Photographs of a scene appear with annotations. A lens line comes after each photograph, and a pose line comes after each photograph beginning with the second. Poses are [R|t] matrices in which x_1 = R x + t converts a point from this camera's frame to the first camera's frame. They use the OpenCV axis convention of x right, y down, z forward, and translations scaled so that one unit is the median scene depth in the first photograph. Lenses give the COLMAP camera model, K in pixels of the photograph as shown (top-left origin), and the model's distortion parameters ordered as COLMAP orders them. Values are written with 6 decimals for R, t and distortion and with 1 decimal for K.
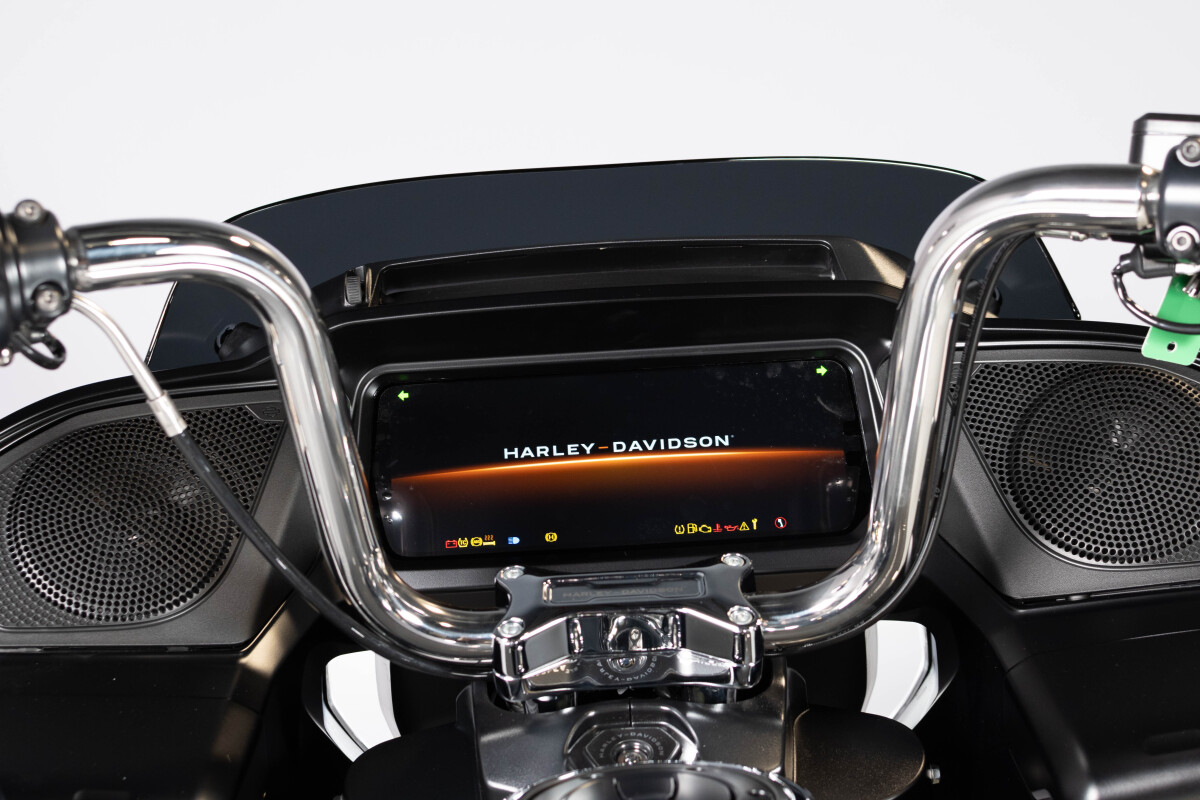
lens RADIAL K [[1837.9, 0, 600.0], [0, 1837.9, 400.0], [0, 0, 1]] dist [0.003541, 0.040553]
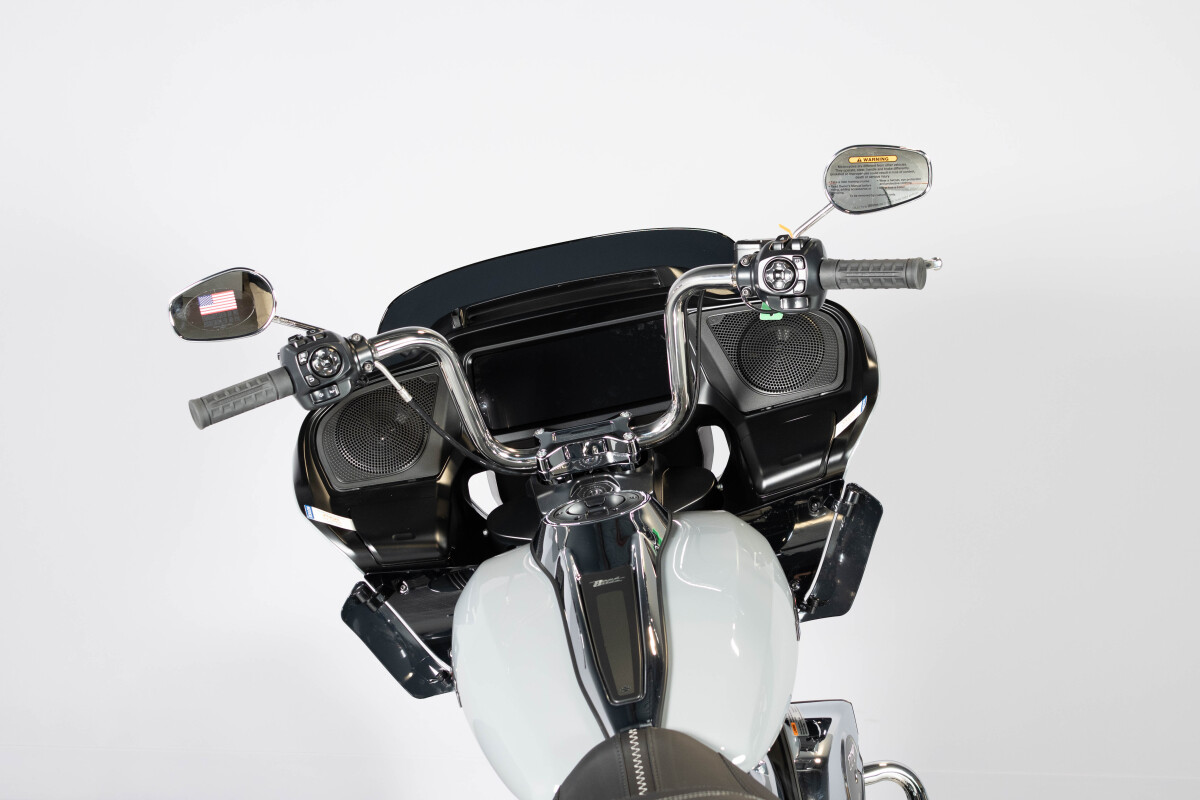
lens RADIAL K [[1837.9, 0, 600.0], [0, 1837.9, 400.0], [0, 0, 1]] dist [0.003541, 0.040553]
pose [[0.989221, -0.143530, -0.028984, 0.114089], [0.145736, 0.984281, 0.099757, -0.190276], [0.014210, -0.102906, 0.994590, -1.517887]]
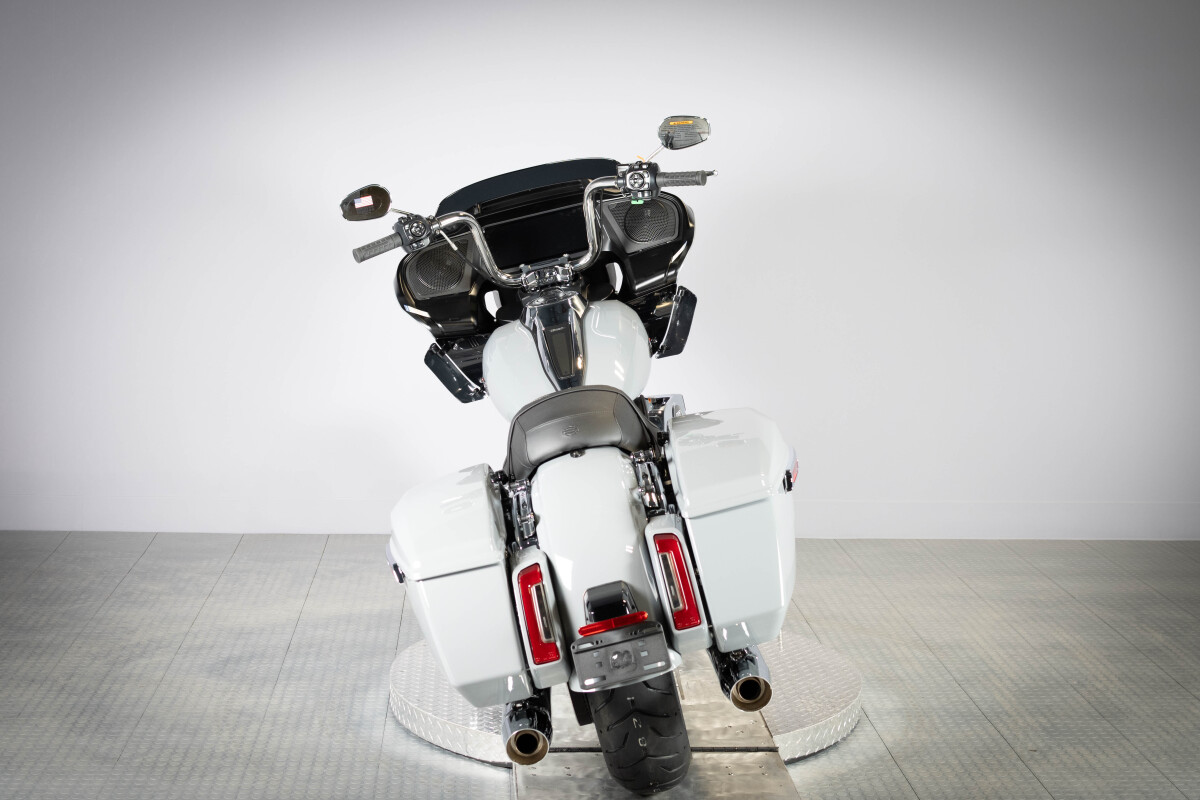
lens RADIAL K [[1909.6, 0, 600.0], [0, 1909.6, 400.0], [0, 0, 1]] dist [0.009640, 0.113340]
pose [[0.985157, -0.170591, -0.019101, 0.193944], [0.171575, 0.975128, 0.140313, -0.237309], [-0.005310, -0.141508, 0.989923, -4.119906]]
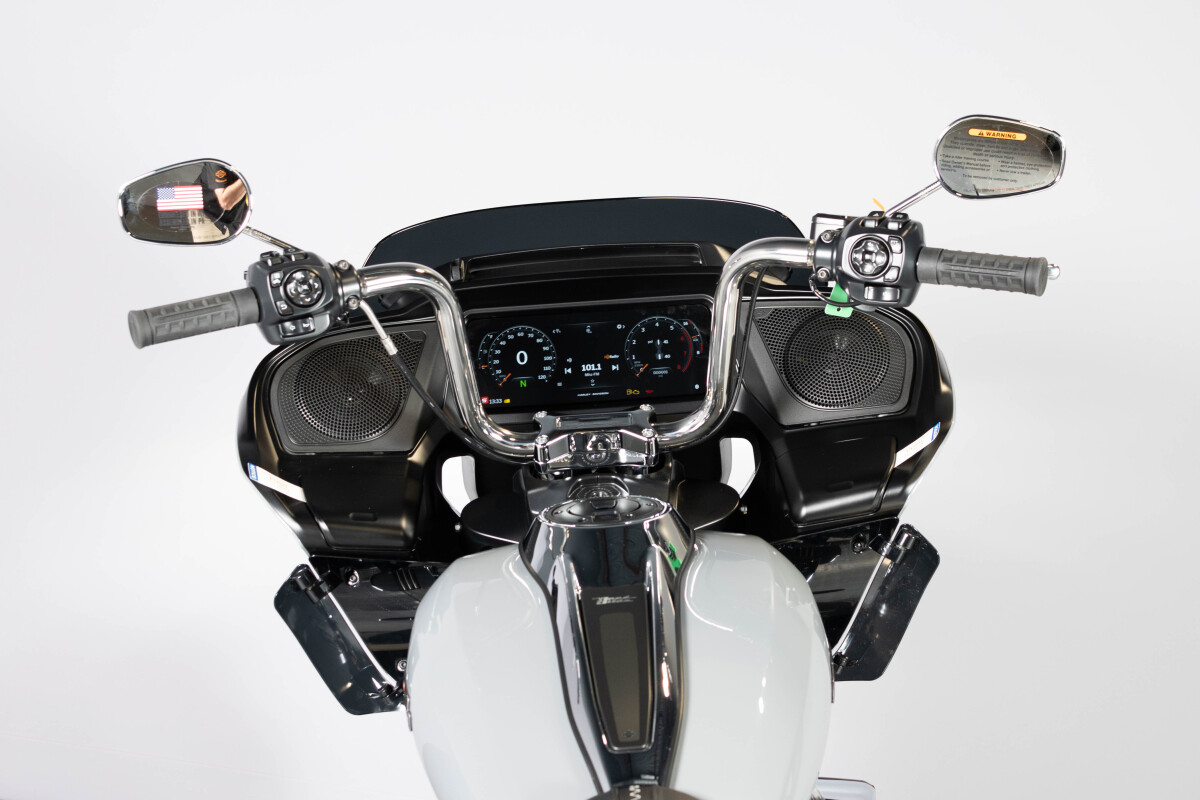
lens RADIAL K [[1909.6, 0, 600.0], [0, 1909.6, 400.0], [0, 0, 1]] dist [0.009640, 0.113340]
pose [[0.999879, -0.009885, 0.011979, -0.006390], [0.008888, 0.996706, 0.080607, -0.099026], [-0.012737, -0.080491, 0.996674, -1.185992]]
